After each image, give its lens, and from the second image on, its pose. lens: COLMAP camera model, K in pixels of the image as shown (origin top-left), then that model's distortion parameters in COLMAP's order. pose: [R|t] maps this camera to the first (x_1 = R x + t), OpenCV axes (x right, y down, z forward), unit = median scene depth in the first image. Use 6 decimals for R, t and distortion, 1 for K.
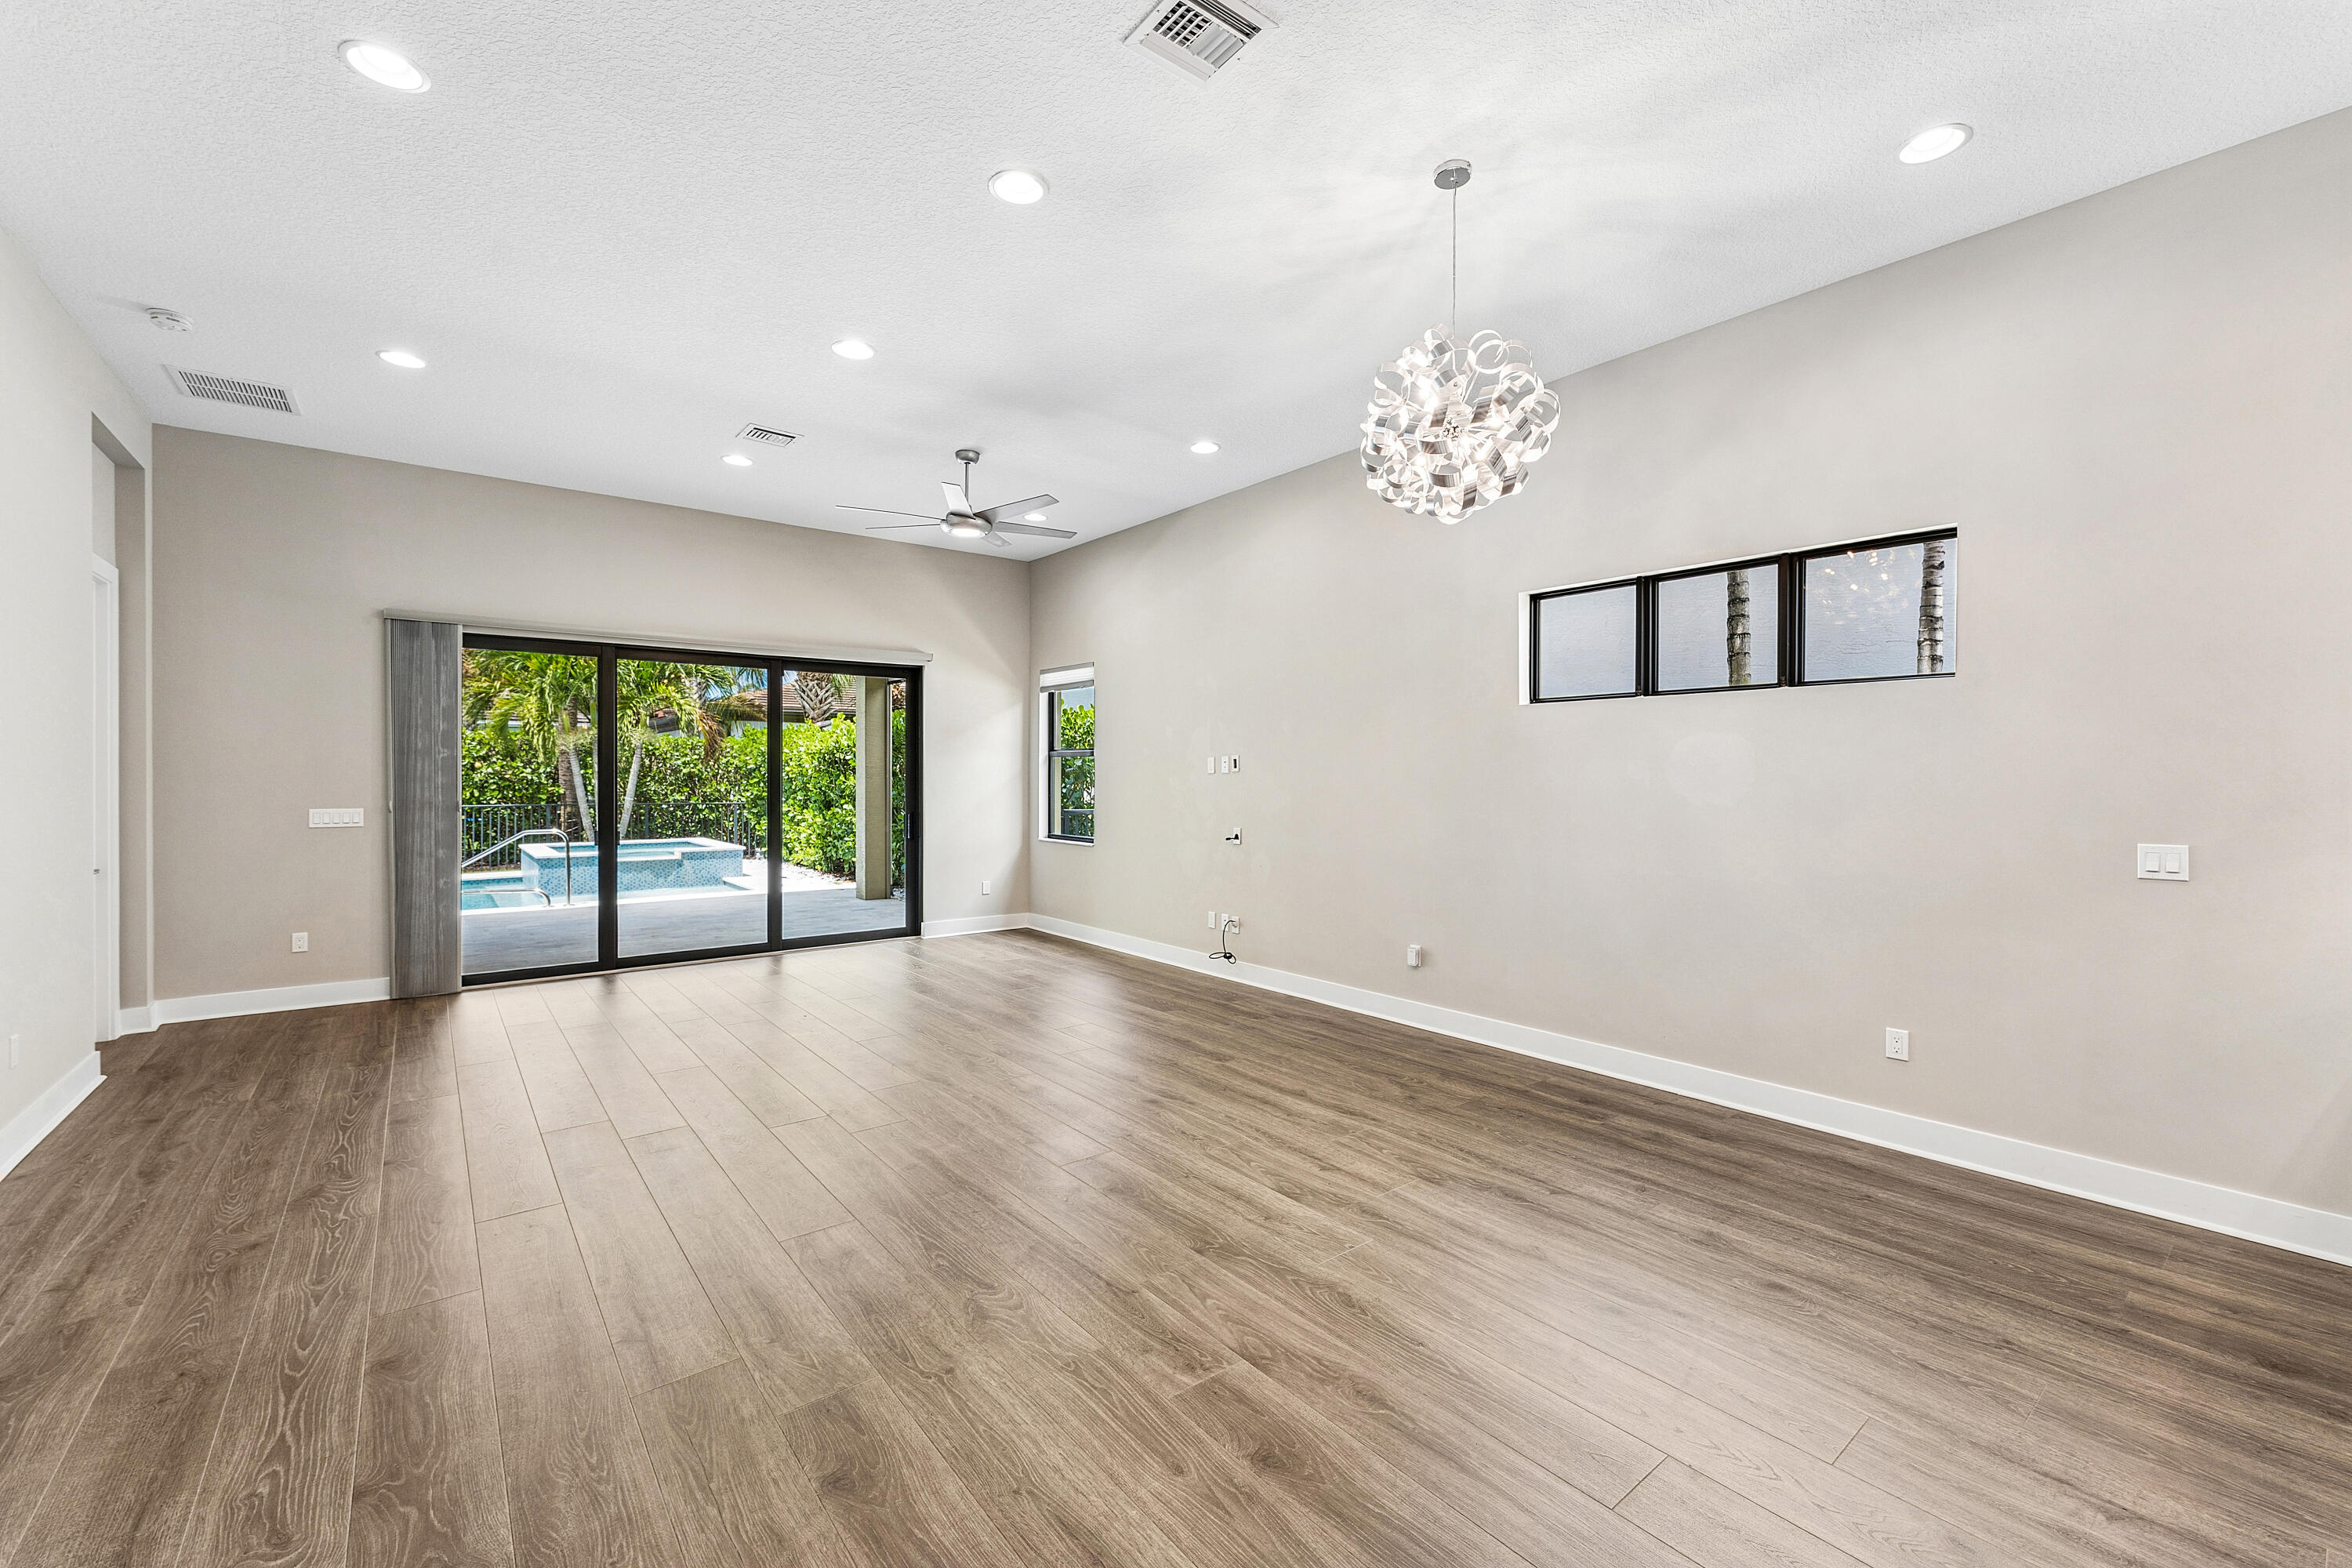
lens RADIAL K [[965.5, 0, 1166.1], [0, 965.5, 771.0], [0, 0, 1]] dist [0.004505, -0.001123]
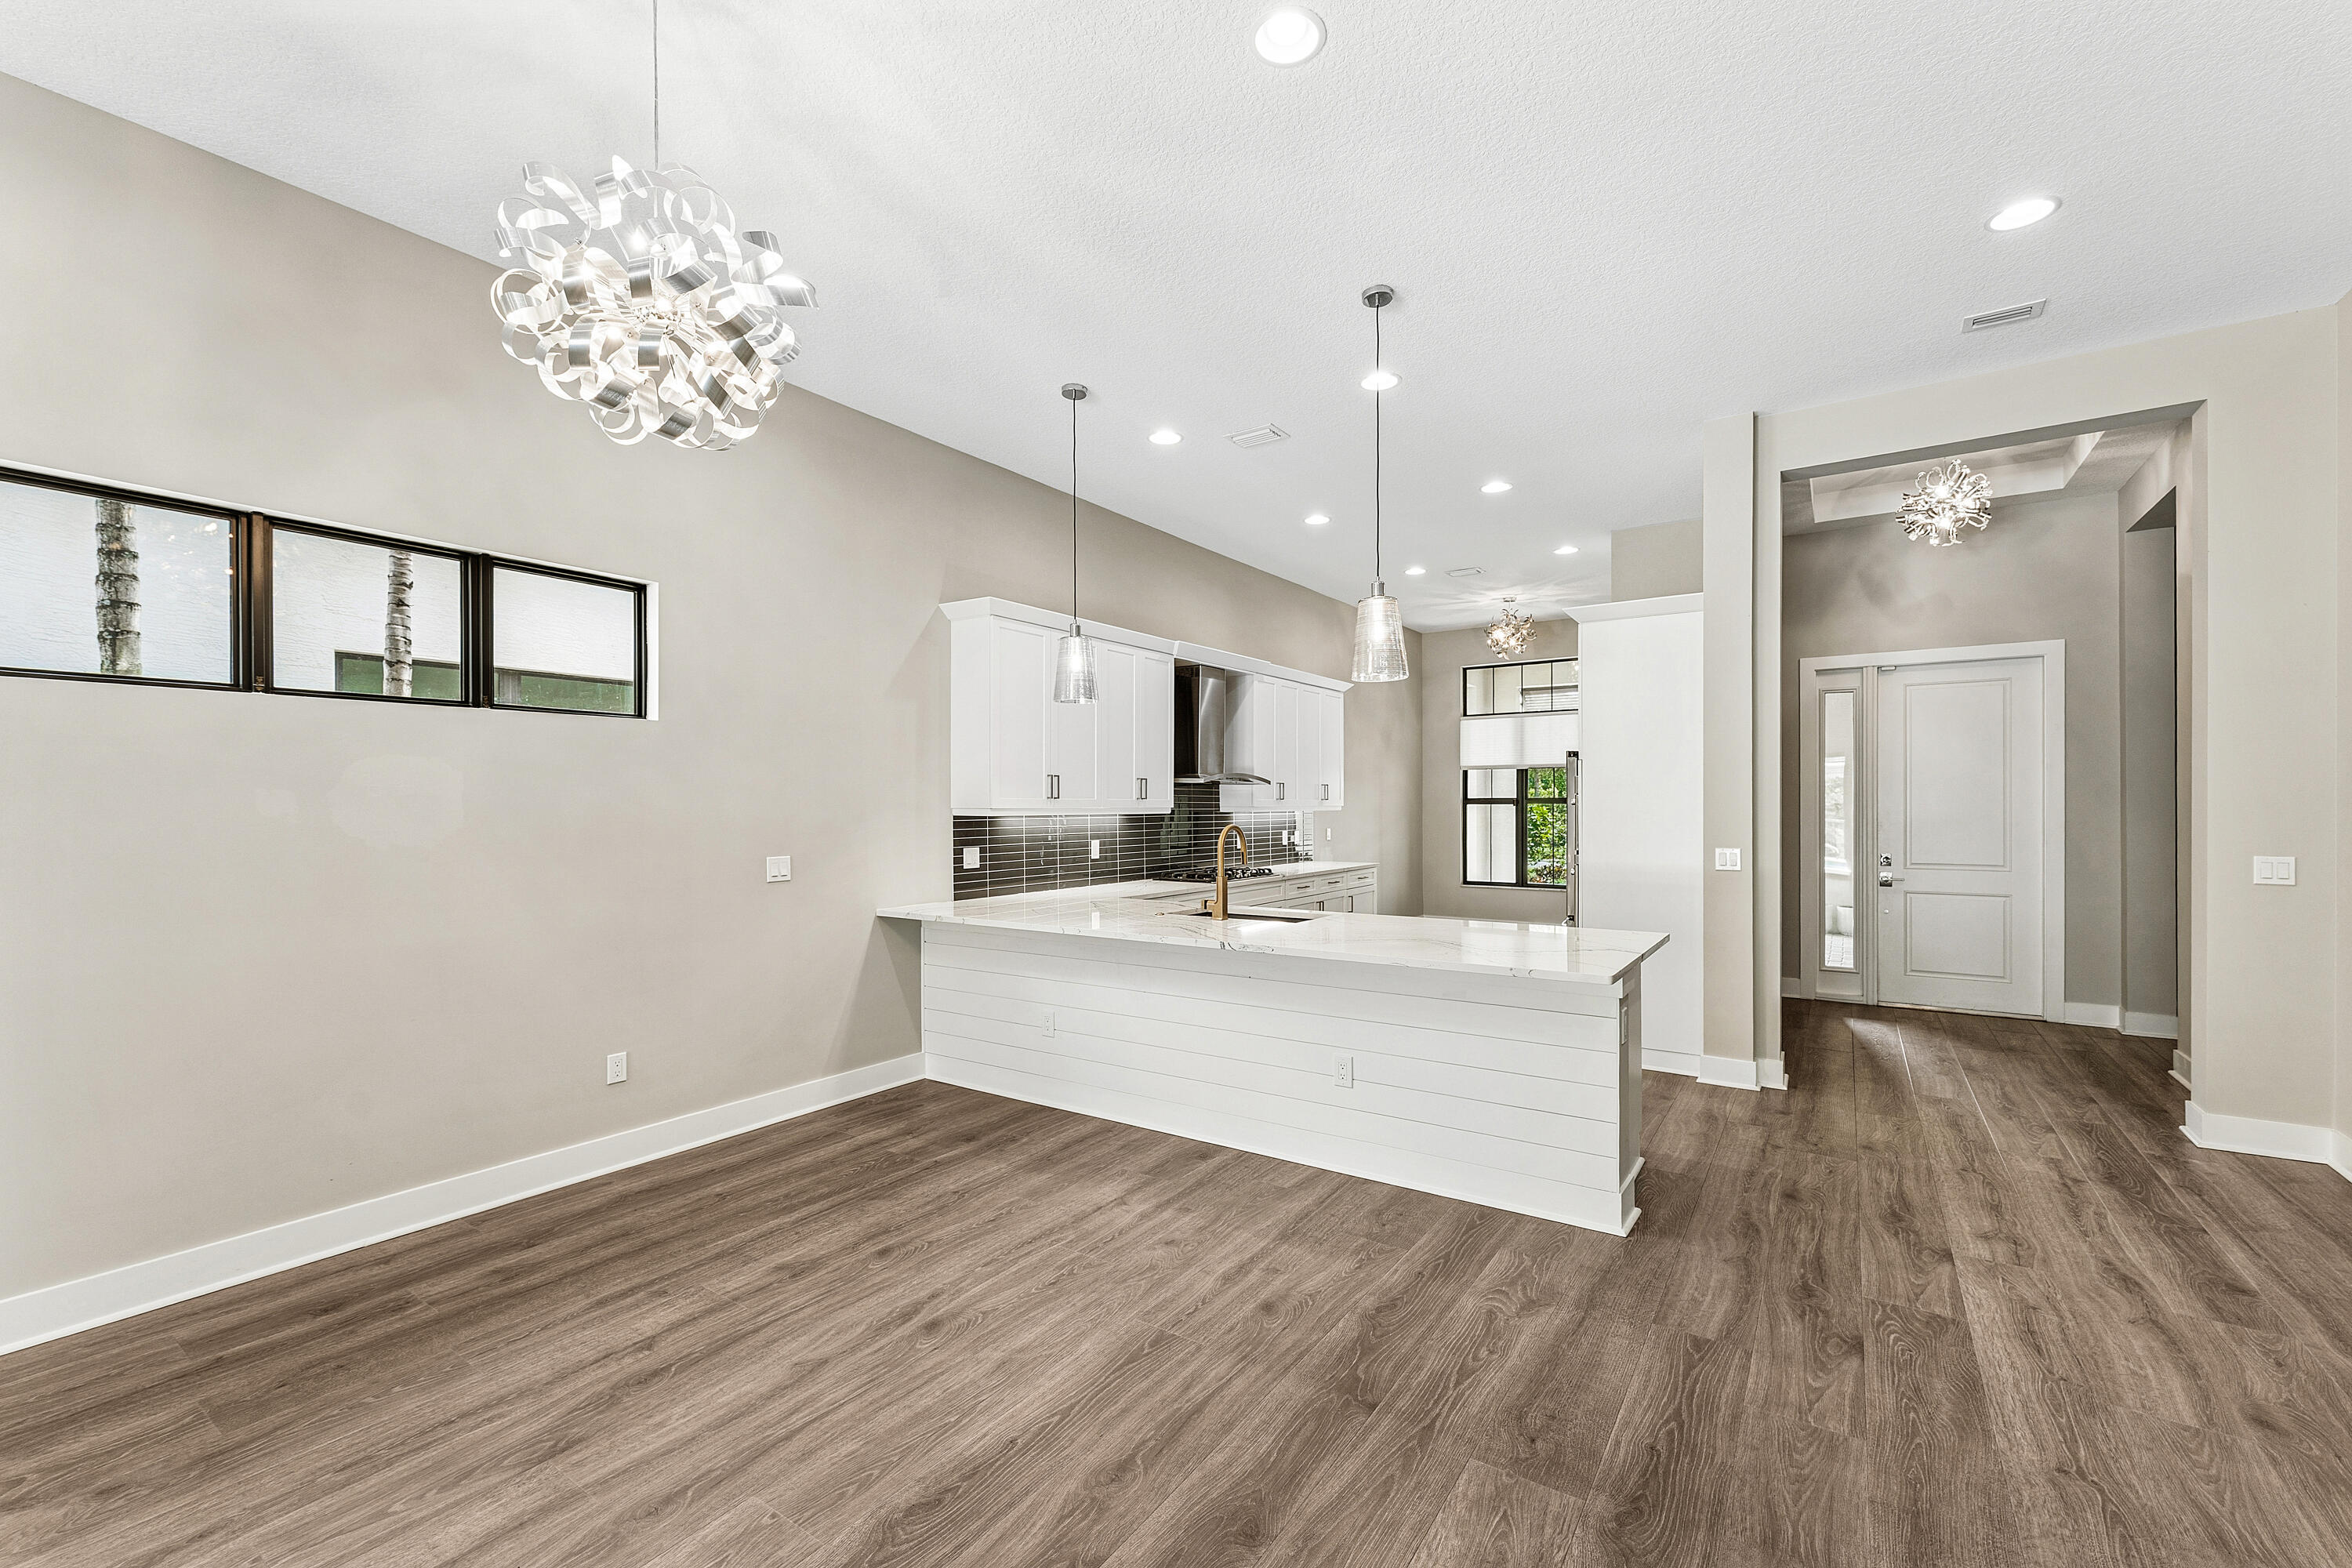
lens RADIAL K [[965.5, 0, 1195.6], [0, 965.5, 811.0], [0, 0, 1]] dist [0.004505, -0.001123]
pose [[-0.315431, -0.005716, 0.948931, -0.423961], [0.000221, 0.999981, 0.006097, 0.000313], [-0.948949, 0.002133, -0.315424, 0.741342]]
